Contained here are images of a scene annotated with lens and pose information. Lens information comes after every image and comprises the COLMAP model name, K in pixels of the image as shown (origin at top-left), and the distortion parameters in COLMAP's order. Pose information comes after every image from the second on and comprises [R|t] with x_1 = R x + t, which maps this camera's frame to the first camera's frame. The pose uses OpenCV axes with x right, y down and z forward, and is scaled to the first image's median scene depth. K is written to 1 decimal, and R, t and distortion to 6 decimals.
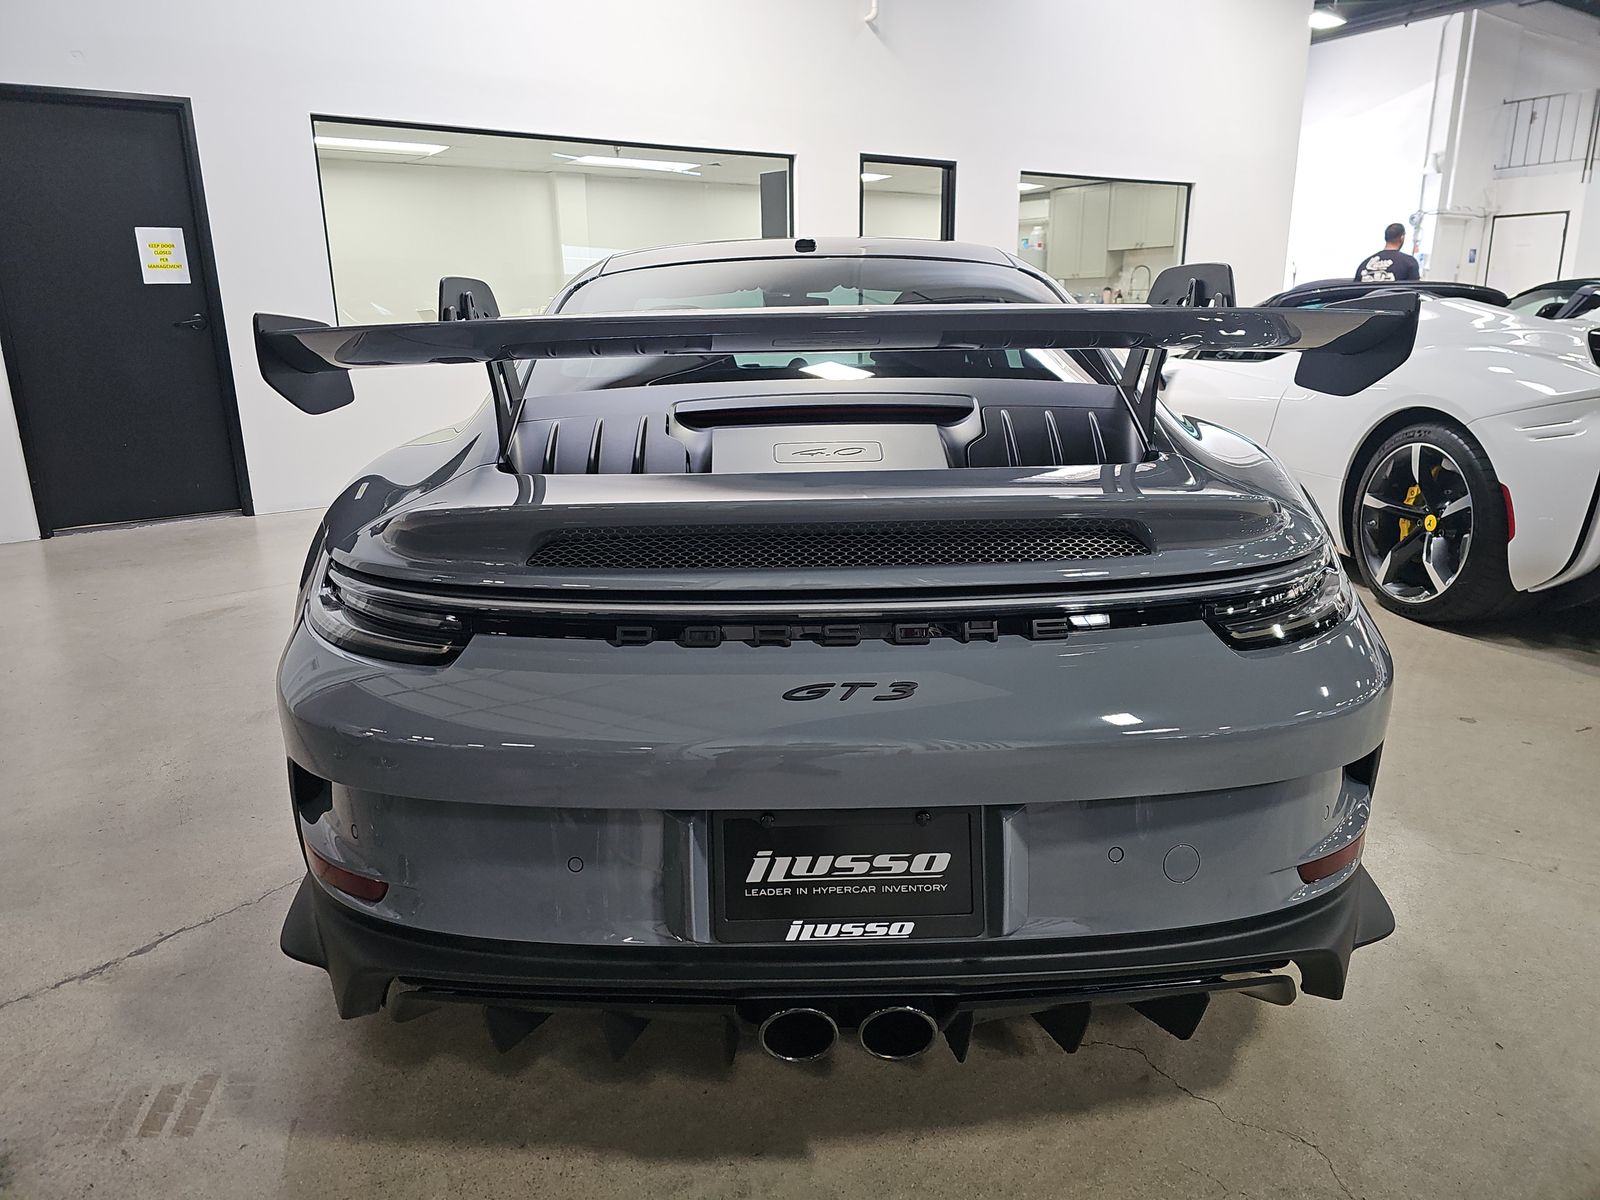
lens RADIAL K [[1064.9, 0, 797.8], [0, 1064.9, 612.4], [0, 0, 1]] dist [0.045000, -0.038431]
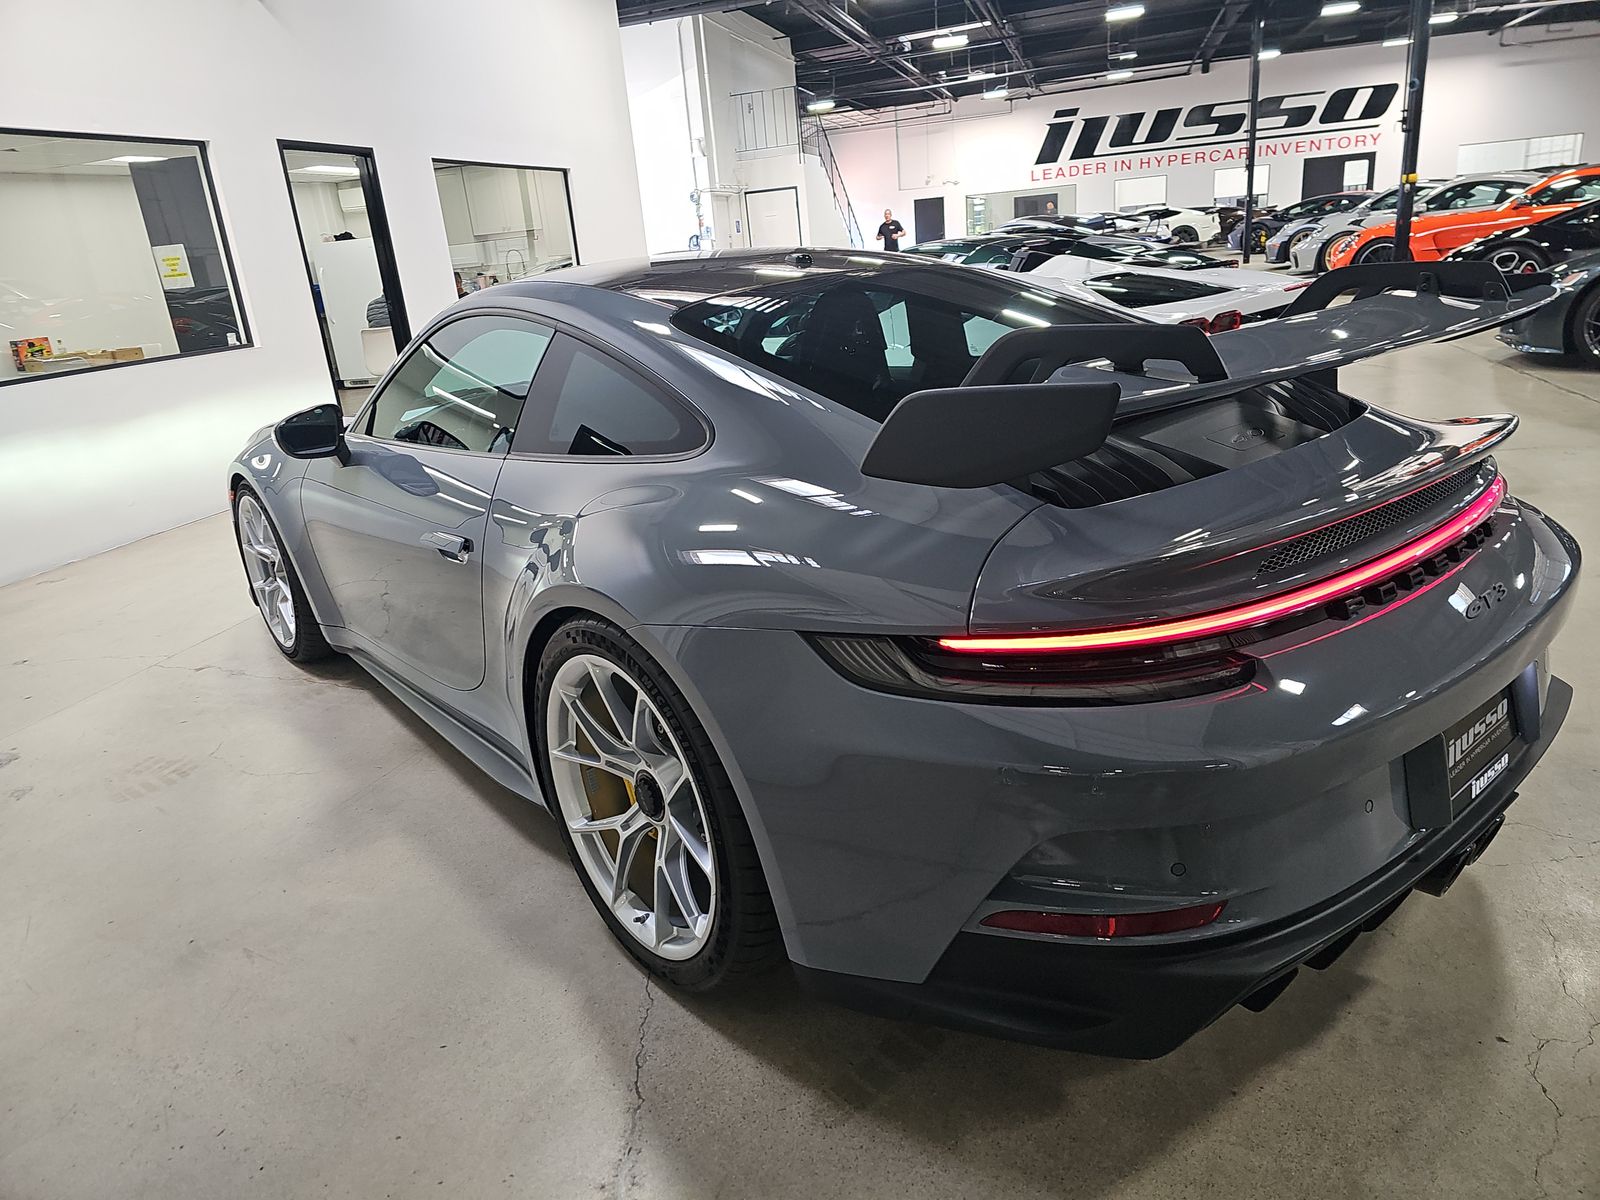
lens RADIAL K [[1064.9, 0, 797.8], [0, 1064.9, 612.4], [0, 0, 1]] dist [0.045000, -0.038431]
pose [[0.772001, -0.251825, 0.583608, -0.180781], [0.238438, 0.965854, 0.101356, -0.033666], [-0.589205, 0.060908, 0.805685, 0.049112]]
